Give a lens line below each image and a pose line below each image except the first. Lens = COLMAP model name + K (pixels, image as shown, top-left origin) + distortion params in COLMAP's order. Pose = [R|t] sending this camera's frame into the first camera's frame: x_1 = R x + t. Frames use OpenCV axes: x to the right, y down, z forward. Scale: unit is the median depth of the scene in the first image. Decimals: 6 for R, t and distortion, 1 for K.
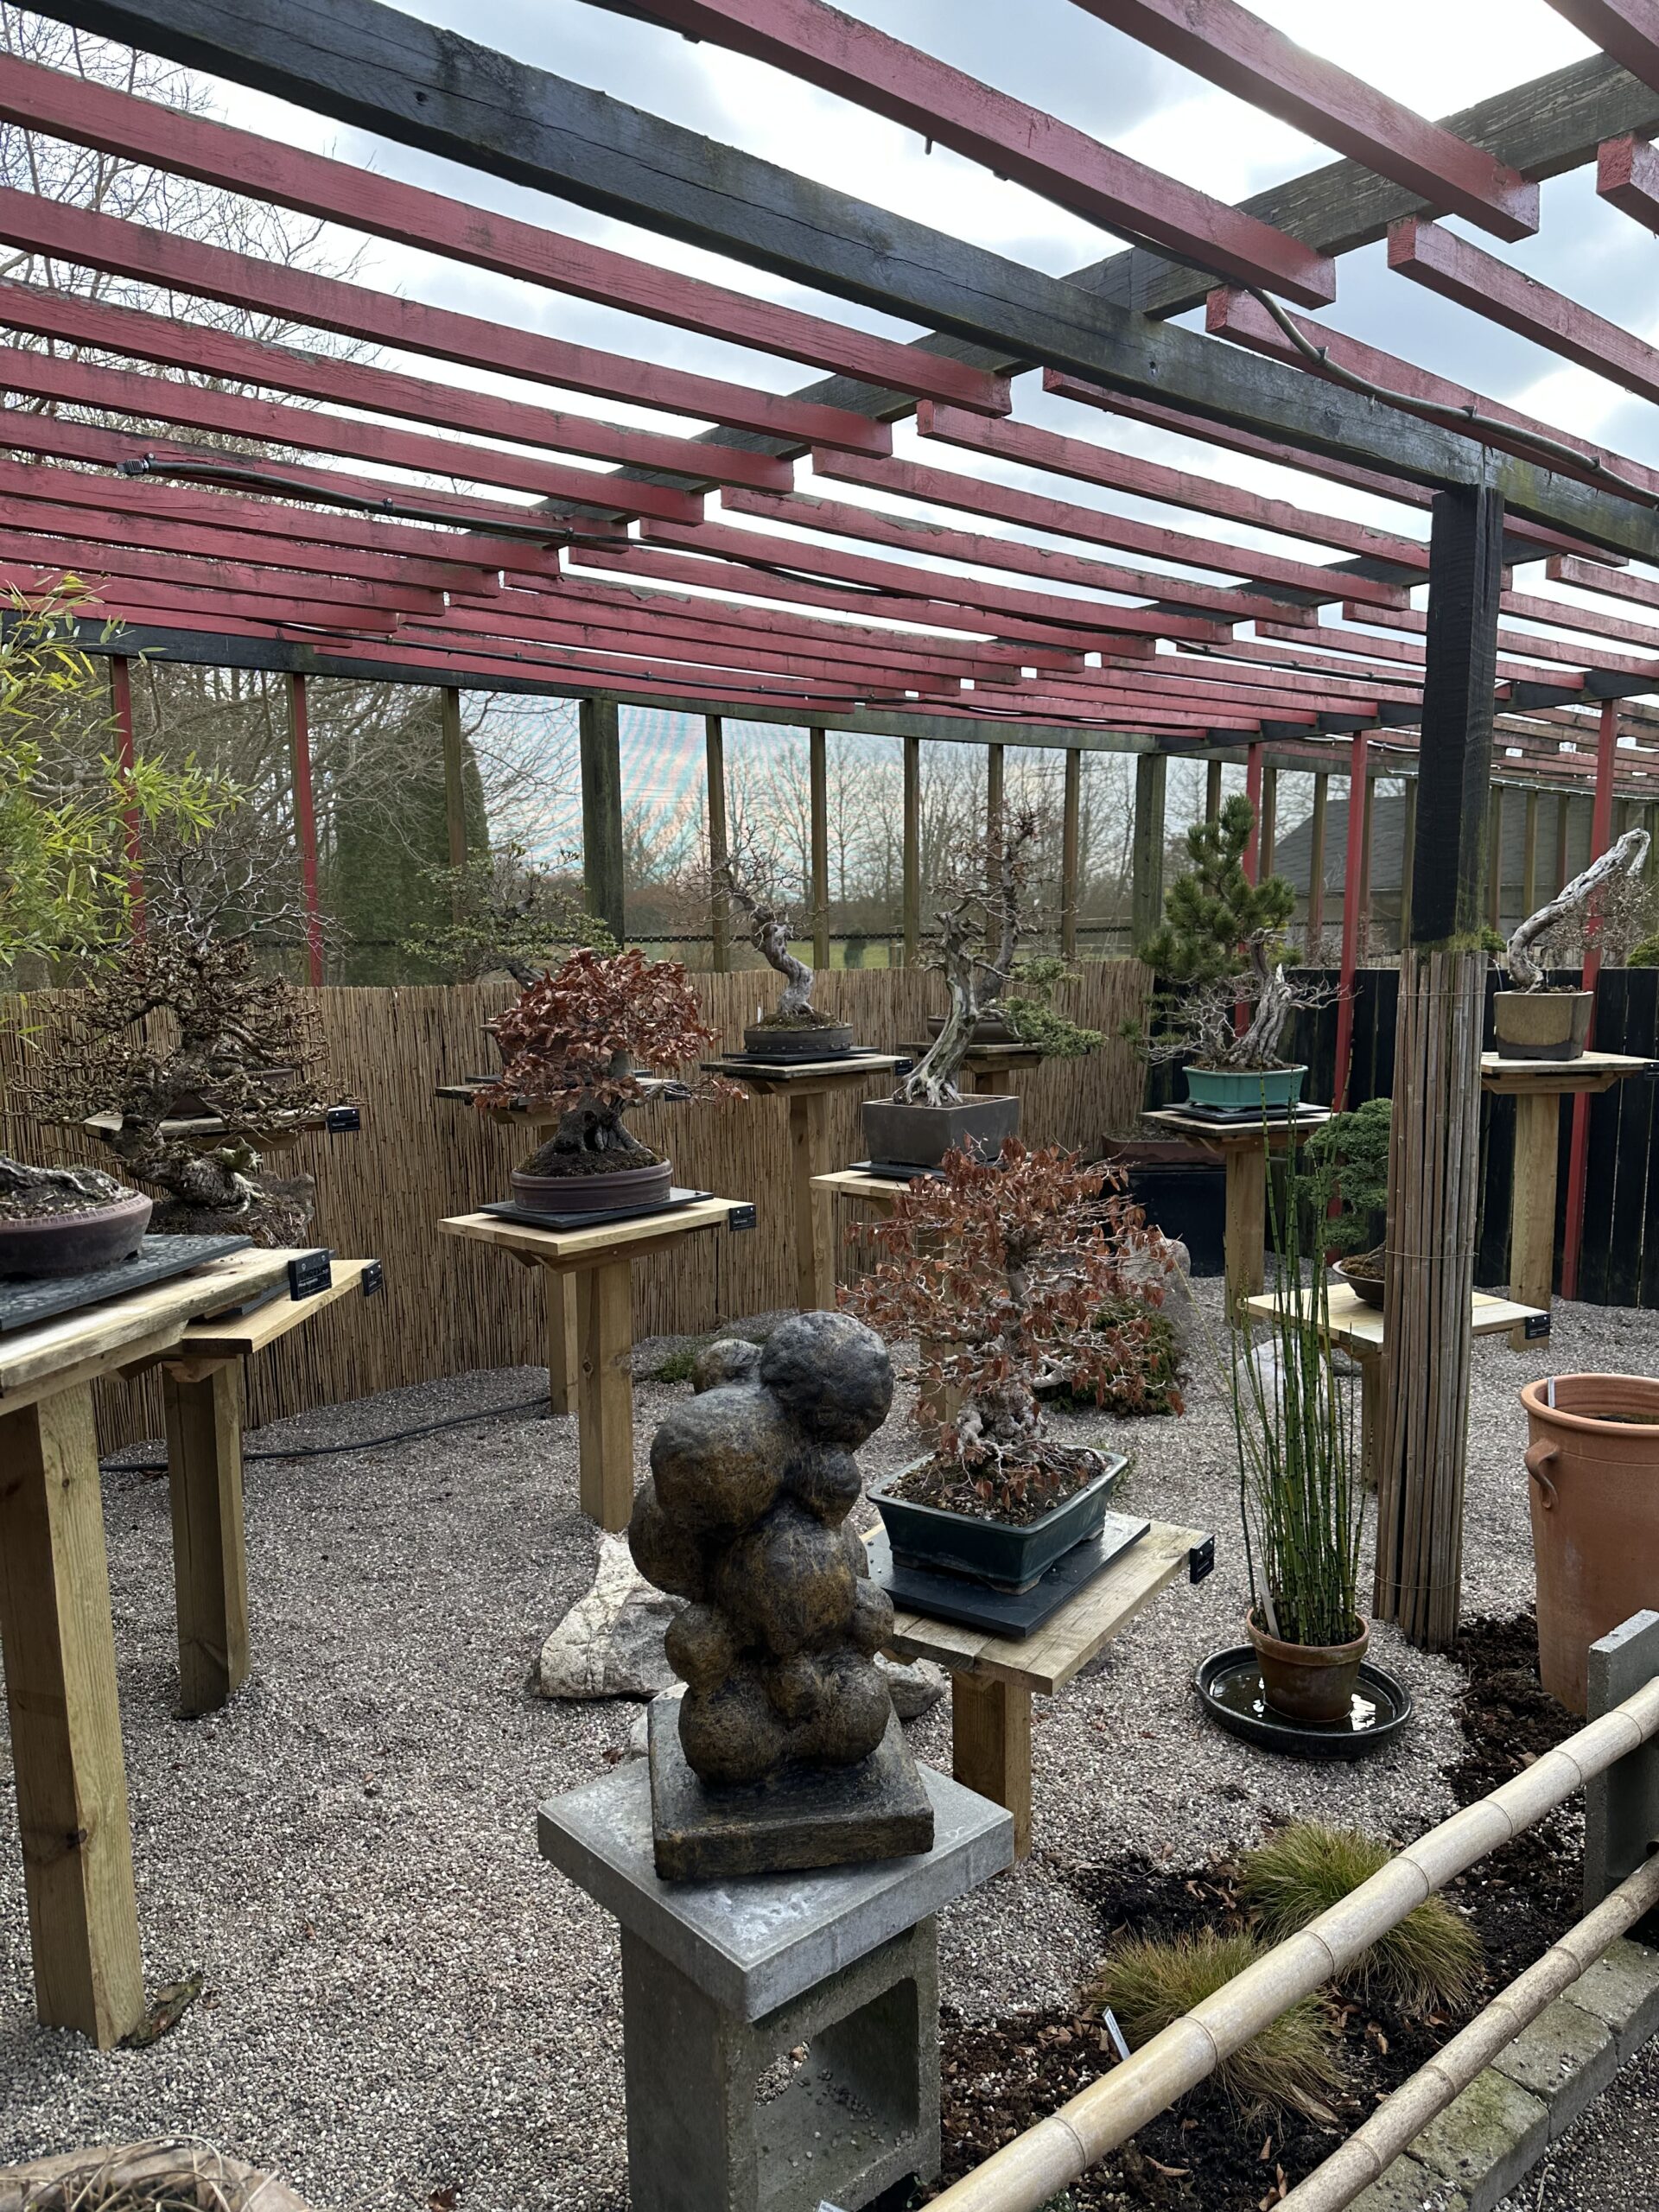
lens RADIAL K [[1556.0, 0, 822.4], [0, 1556.0, 1111.3], [0, 0, 1]] dist [0.014087, -0.010503]
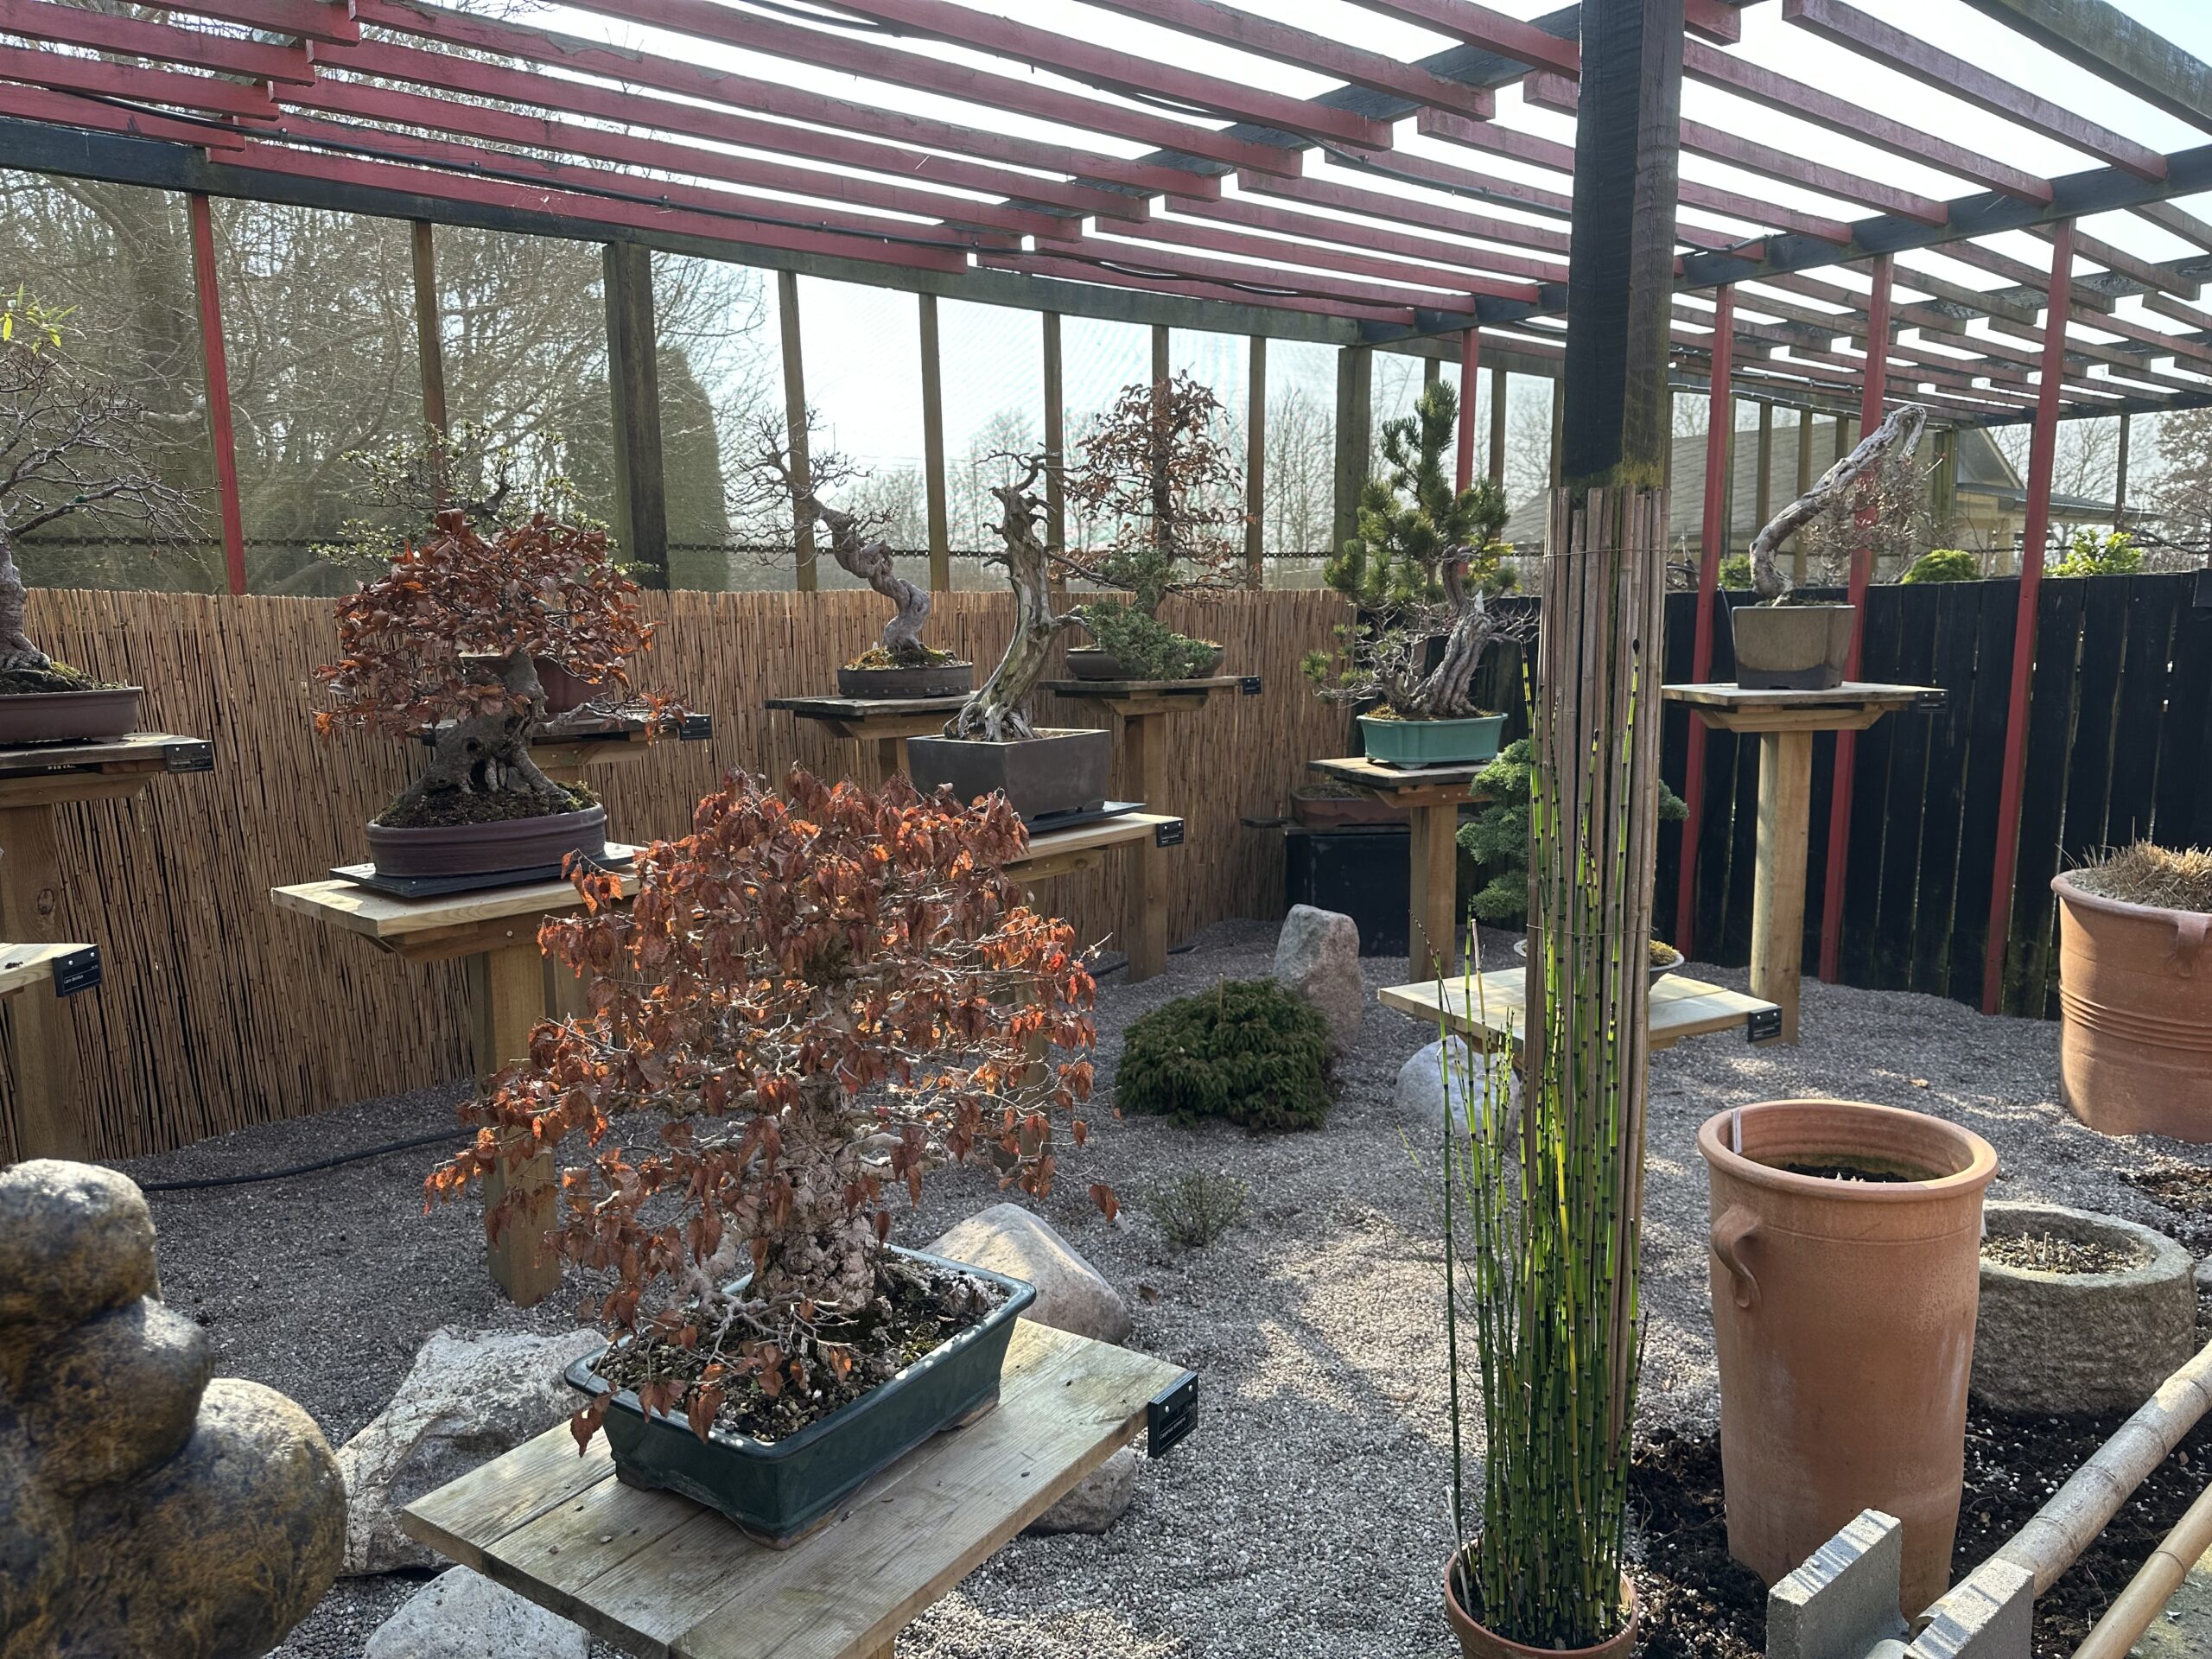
lens RADIAL K [[1556.0, 0, 1115.7], [0, 1556.0, 834.7], [0, 0, 1]] dist [0.014087, -0.010503]
pose [[0.999995, -0.003043, 0.000240, 0.120022], [0.003034, 0.999540, 0.030166, 0.018301], [-0.000332, -0.030165, 0.999545, 0.204777]]
